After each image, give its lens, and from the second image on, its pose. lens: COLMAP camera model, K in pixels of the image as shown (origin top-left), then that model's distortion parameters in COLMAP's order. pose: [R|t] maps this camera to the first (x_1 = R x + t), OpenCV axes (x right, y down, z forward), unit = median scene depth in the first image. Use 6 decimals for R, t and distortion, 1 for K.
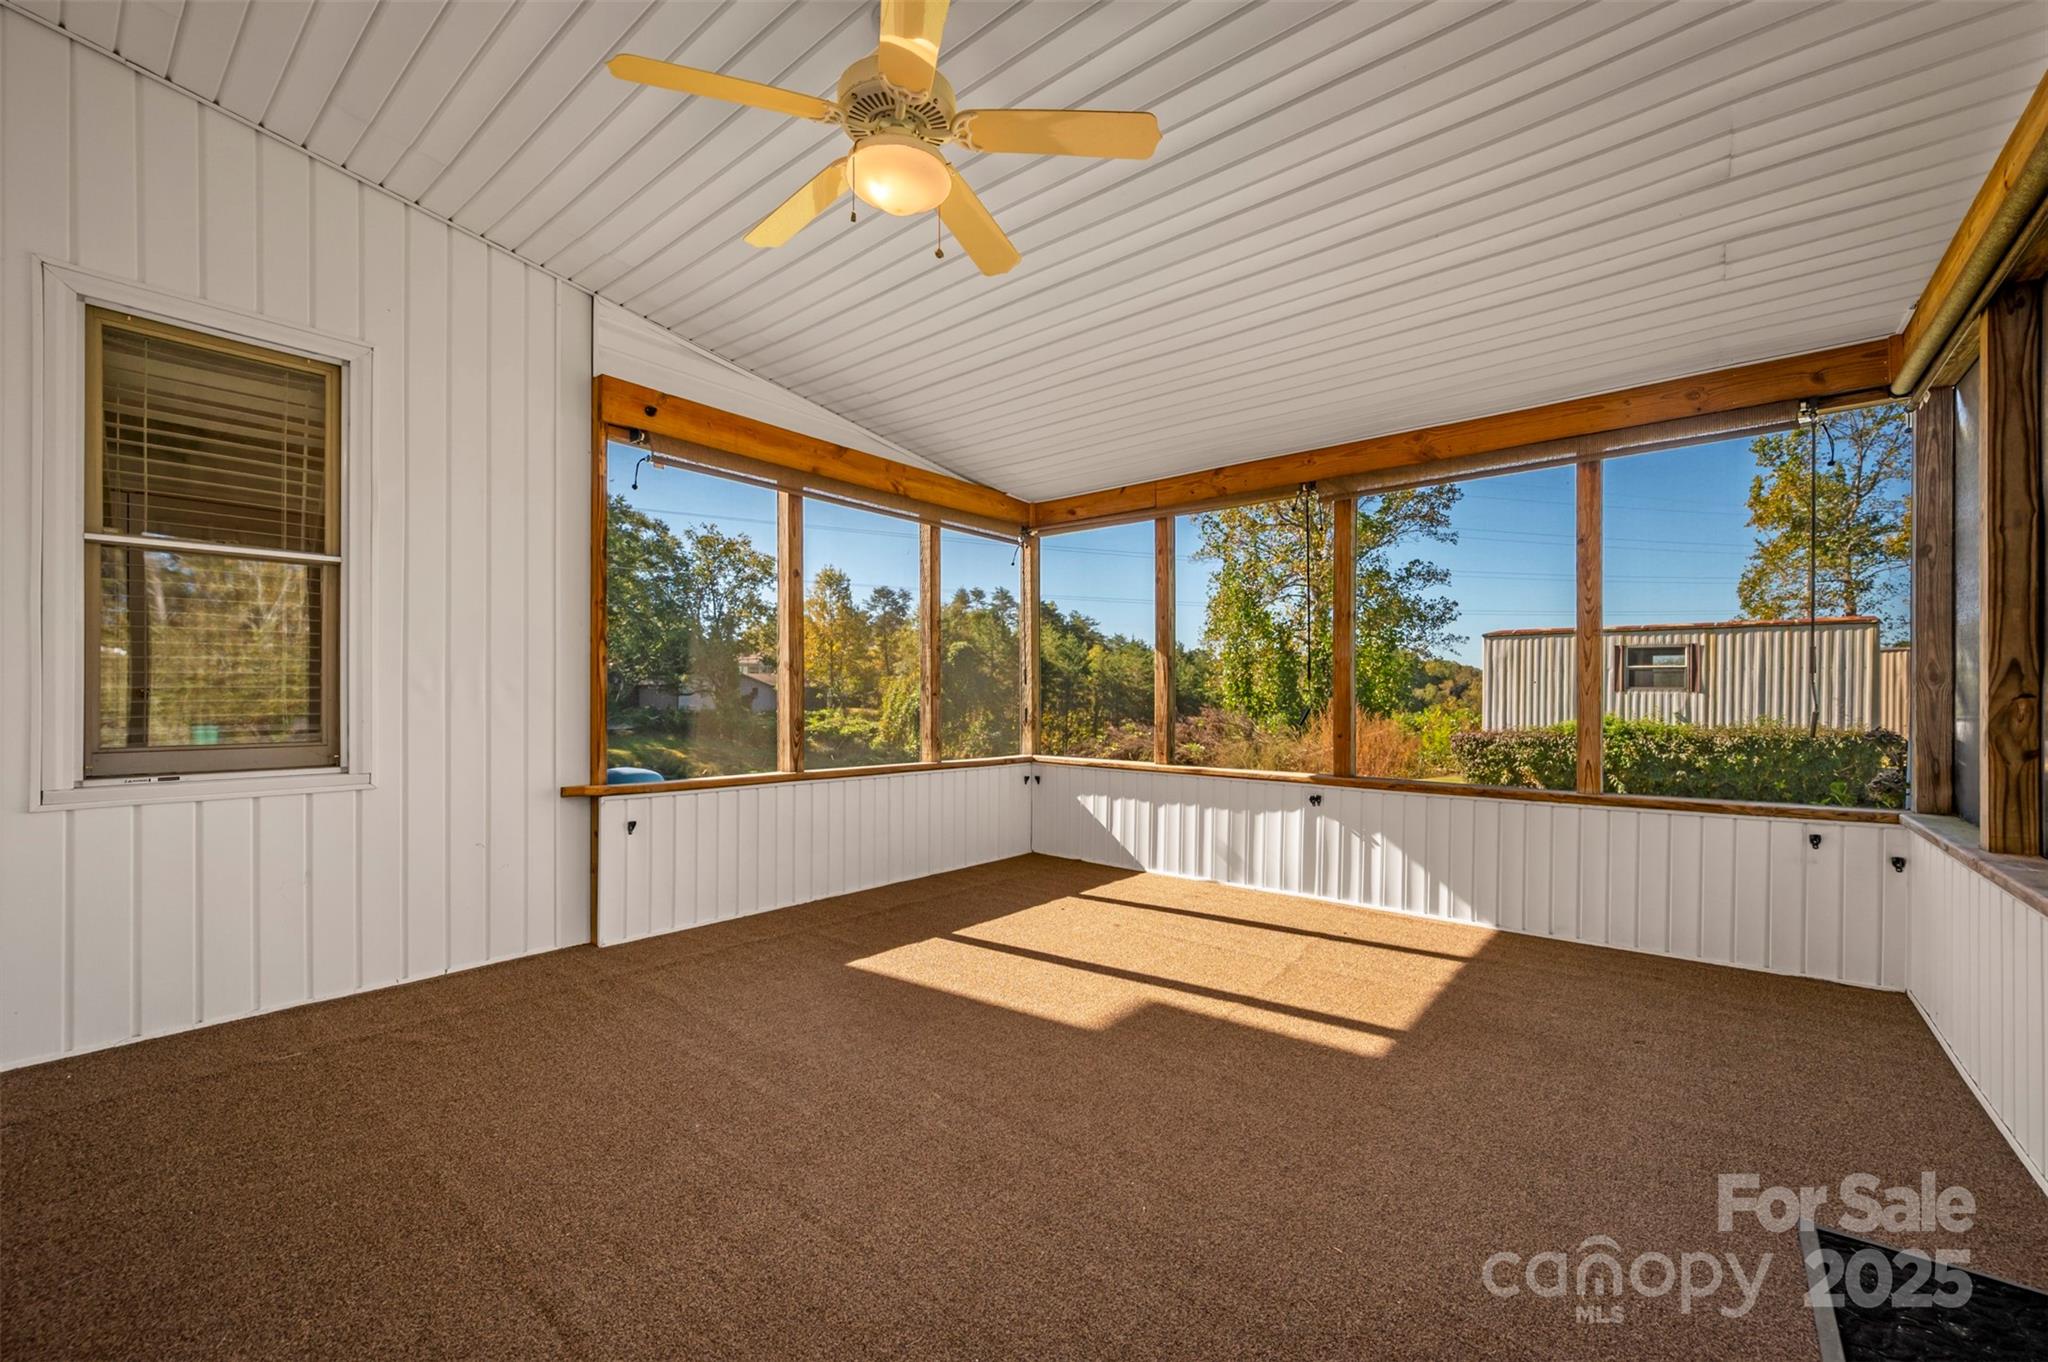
lens RADIAL K [[822.7, 0, 1020.7], [0, 822.7, 692.8], [0, 0, 1]] dist [0.007298, -0.000109]
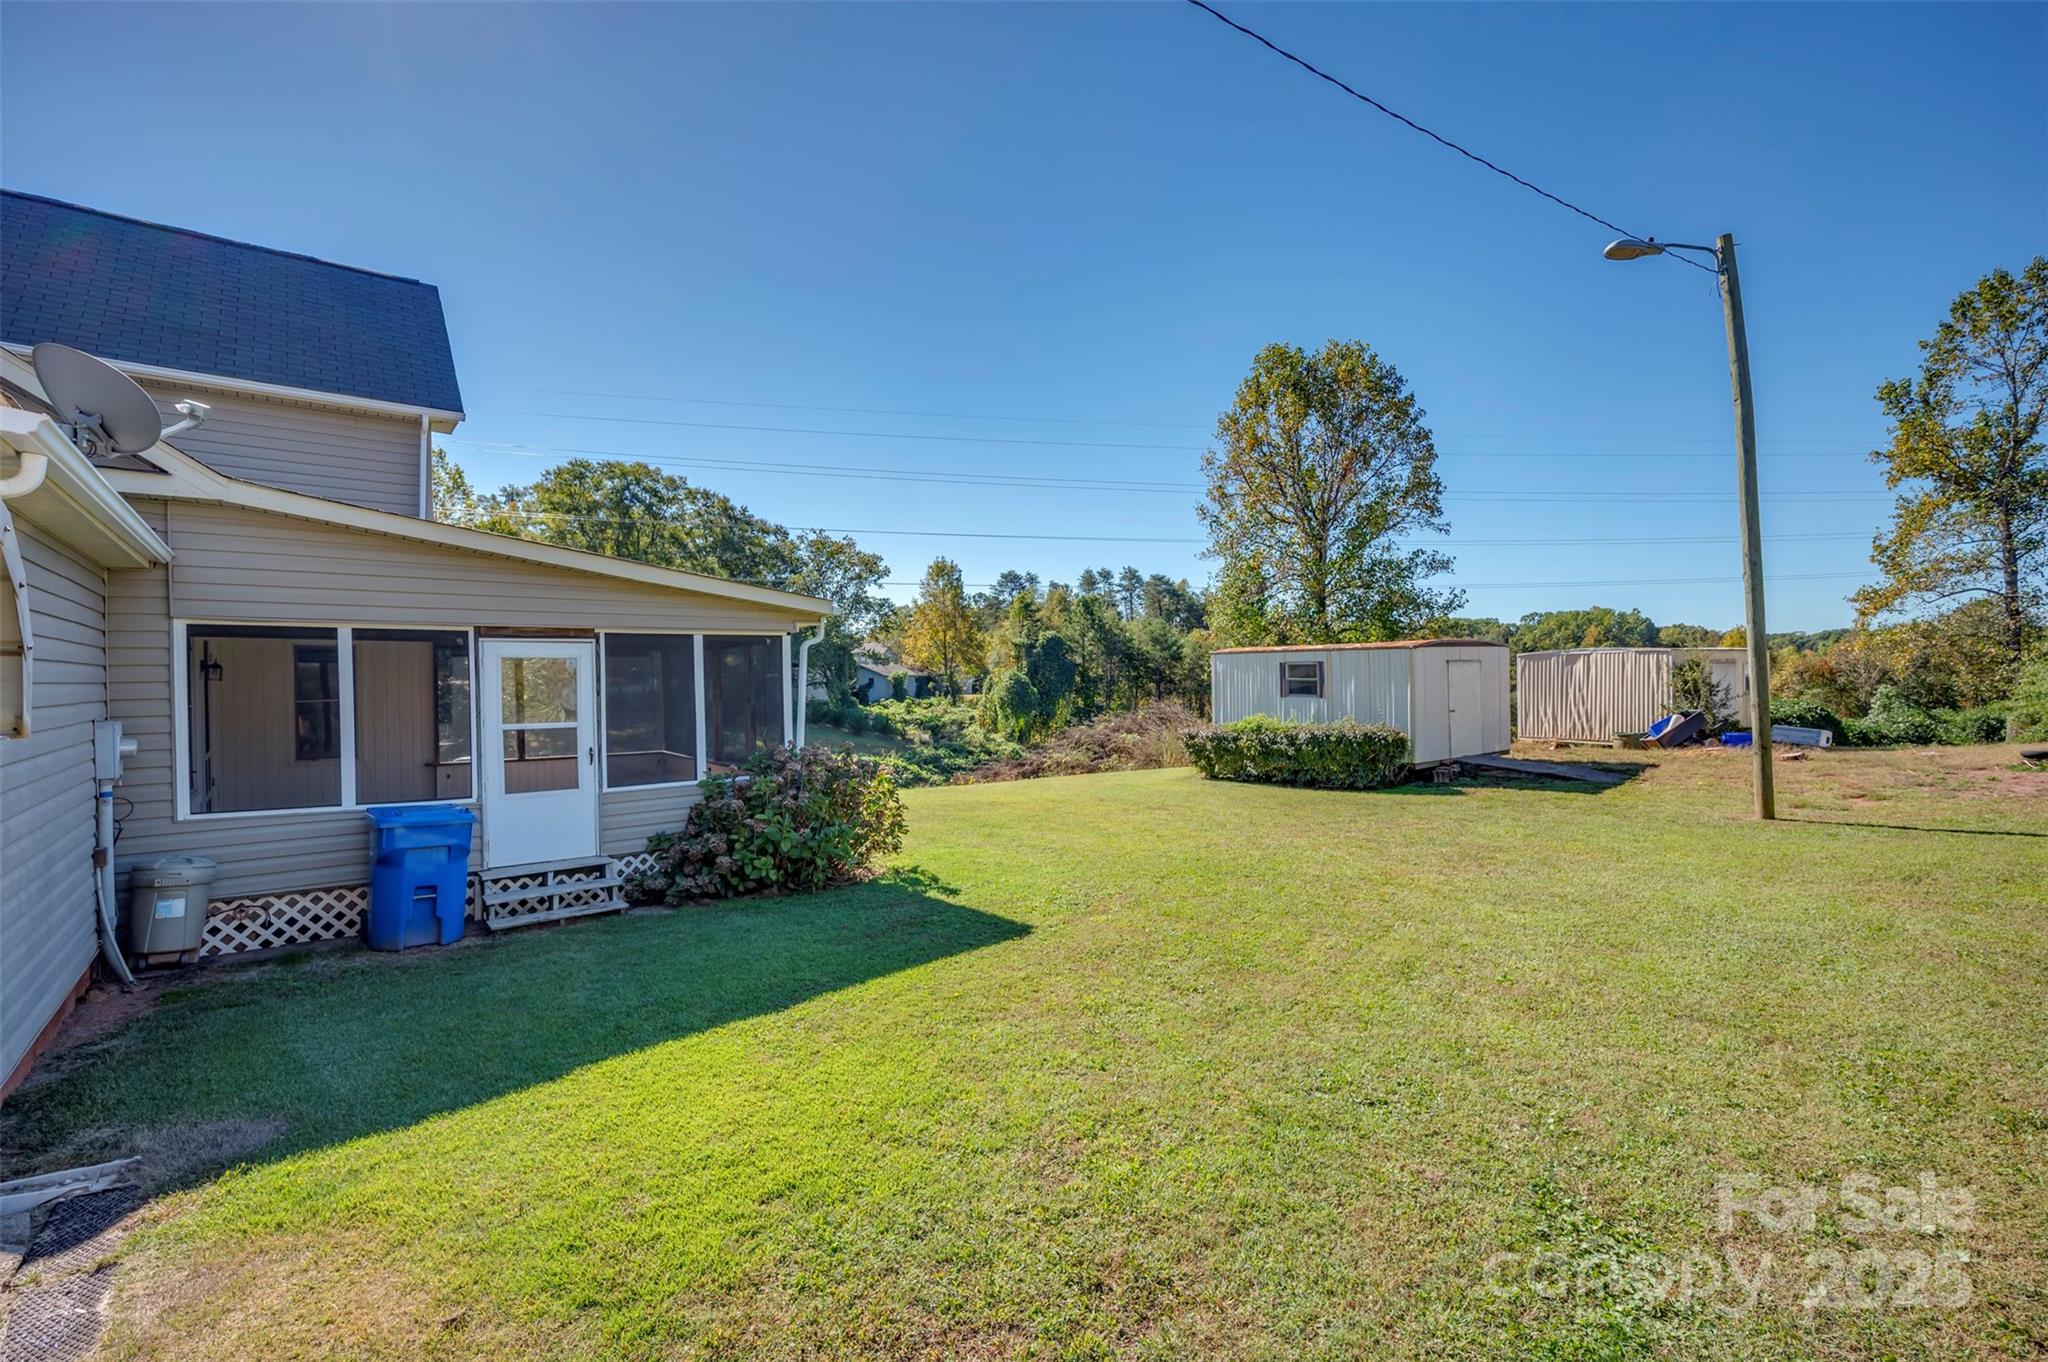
lens RADIAL K [[905.4, 0, 1030.2], [0, 905.4, 679.1], [0, 0, 1]] dist [0.004433, 0.000654]
pose [[0.978296, -0.017189, -0.206497, 0.132269], [0.019009, 0.999796, 0.006836, -0.010267], [0.206337, -0.010613, 0.978423, -0.104520]]
